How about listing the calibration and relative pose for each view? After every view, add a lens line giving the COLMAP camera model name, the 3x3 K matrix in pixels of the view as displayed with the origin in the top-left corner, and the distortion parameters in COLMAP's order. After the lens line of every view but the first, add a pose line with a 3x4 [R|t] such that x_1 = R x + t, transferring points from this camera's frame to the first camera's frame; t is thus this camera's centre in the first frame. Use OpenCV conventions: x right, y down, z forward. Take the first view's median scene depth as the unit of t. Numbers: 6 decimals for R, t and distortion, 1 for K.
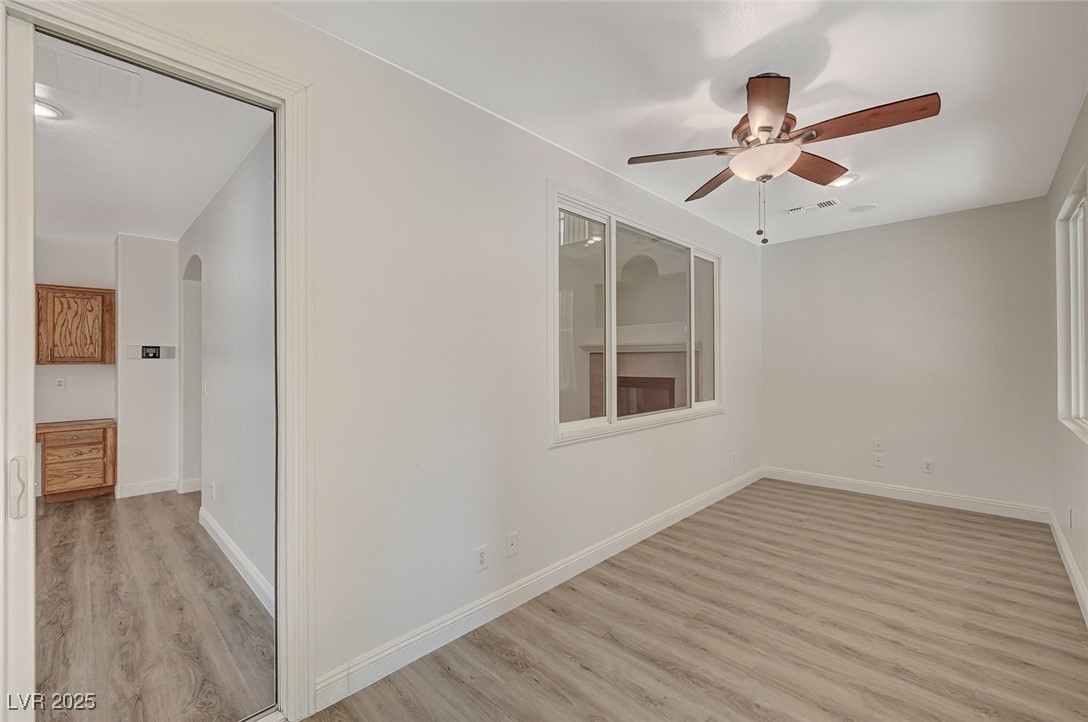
lens RADIAL K [[460.9, 0, 546.1], [0, 460.9, 358.4], [0, 0, 1]] dist [0.001662, -0.000095]
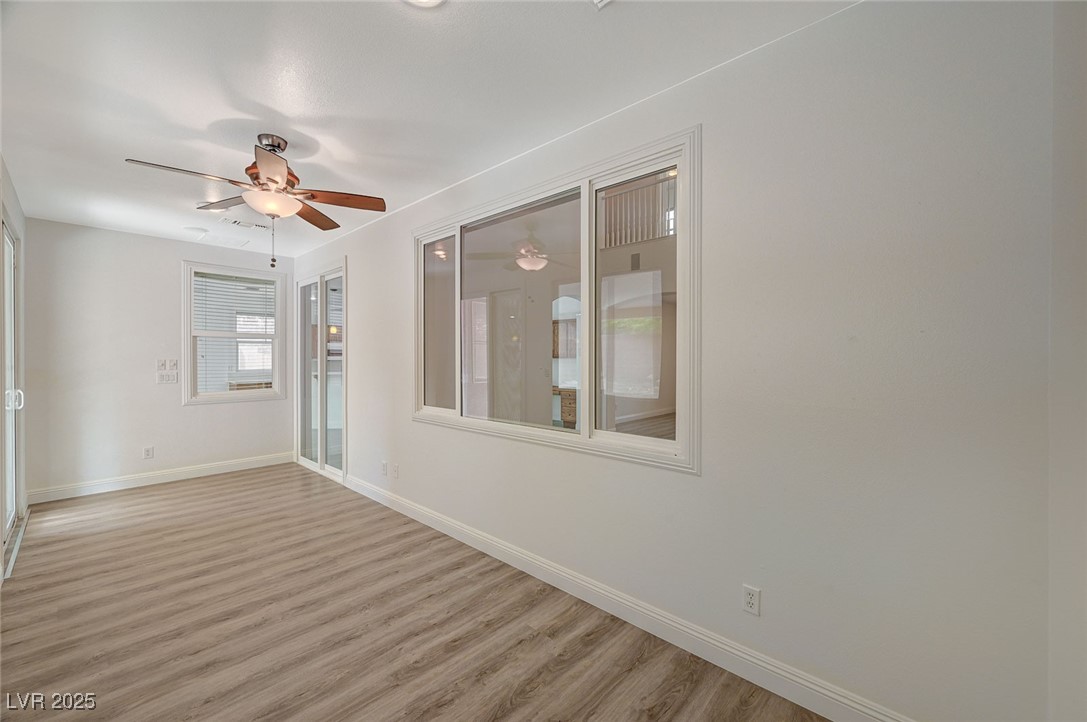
lens RADIAL K [[431.6, 0, 546.2], [0, 431.6, 360.5], [0, 0, 1]] dist [0.002213, 0.000417]
pose [[0.021072, 0.013878, -0.999682, 1.337578], [0.004606, 0.999892, 0.013978, -0.007371], [0.999767, -0.004899, 0.021006, 1.373417]]
